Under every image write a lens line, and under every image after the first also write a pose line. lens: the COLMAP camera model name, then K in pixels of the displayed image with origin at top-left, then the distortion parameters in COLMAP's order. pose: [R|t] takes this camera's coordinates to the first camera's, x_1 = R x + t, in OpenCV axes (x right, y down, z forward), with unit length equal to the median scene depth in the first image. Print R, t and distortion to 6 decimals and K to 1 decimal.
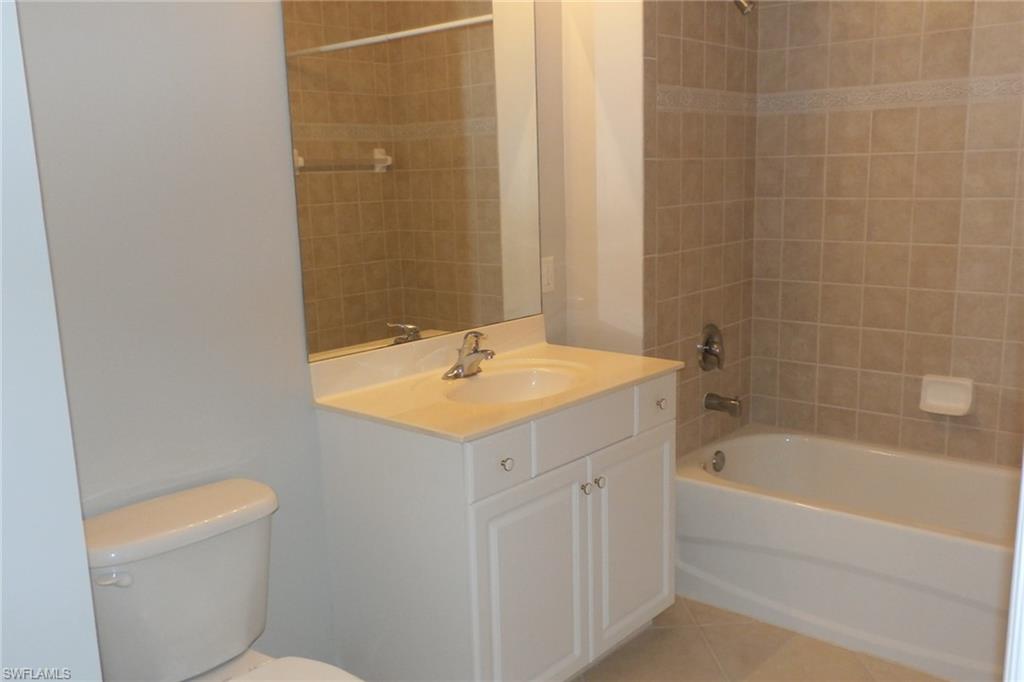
lens RADIAL K [[935.5, 0, 512.0], [0, 935.5, 341.0], [0, 0, 1]] dist [0.047755, -0.010761]
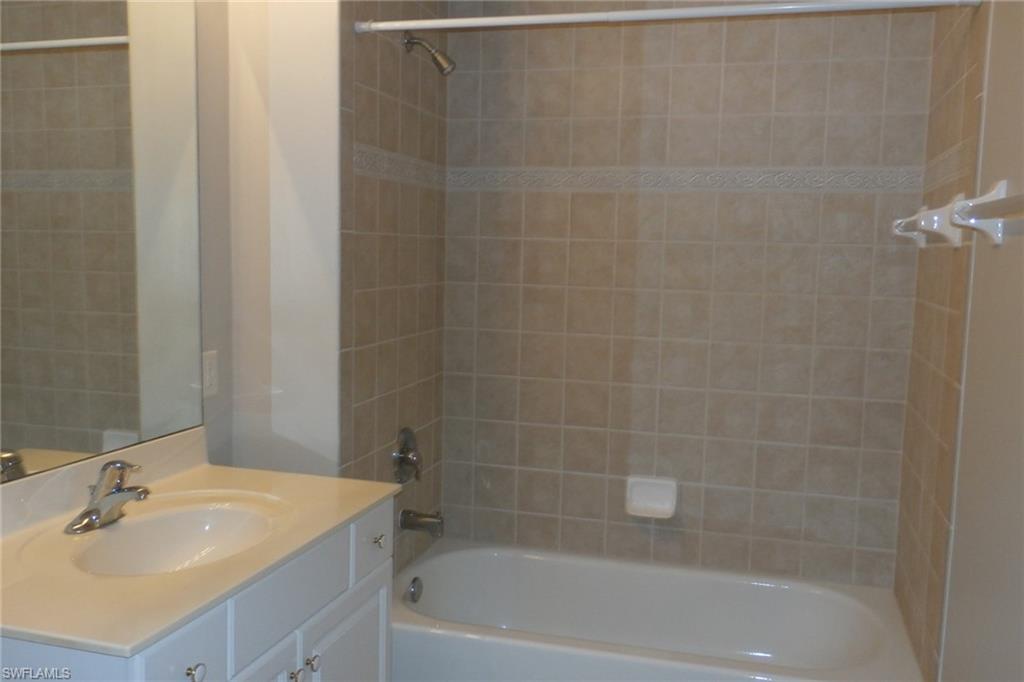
lens RADIAL K [[935.5, 0, 512.0], [0, 935.5, 341.0], [0, 0, 1]] dist [0.047755, -0.010761]
pose [[0.910553, 0.001705, 0.413388, -0.053393], [0.032130, 0.996675, -0.074880, -0.031291], [-0.412141, 0.081465, 0.907471, 0.194048]]
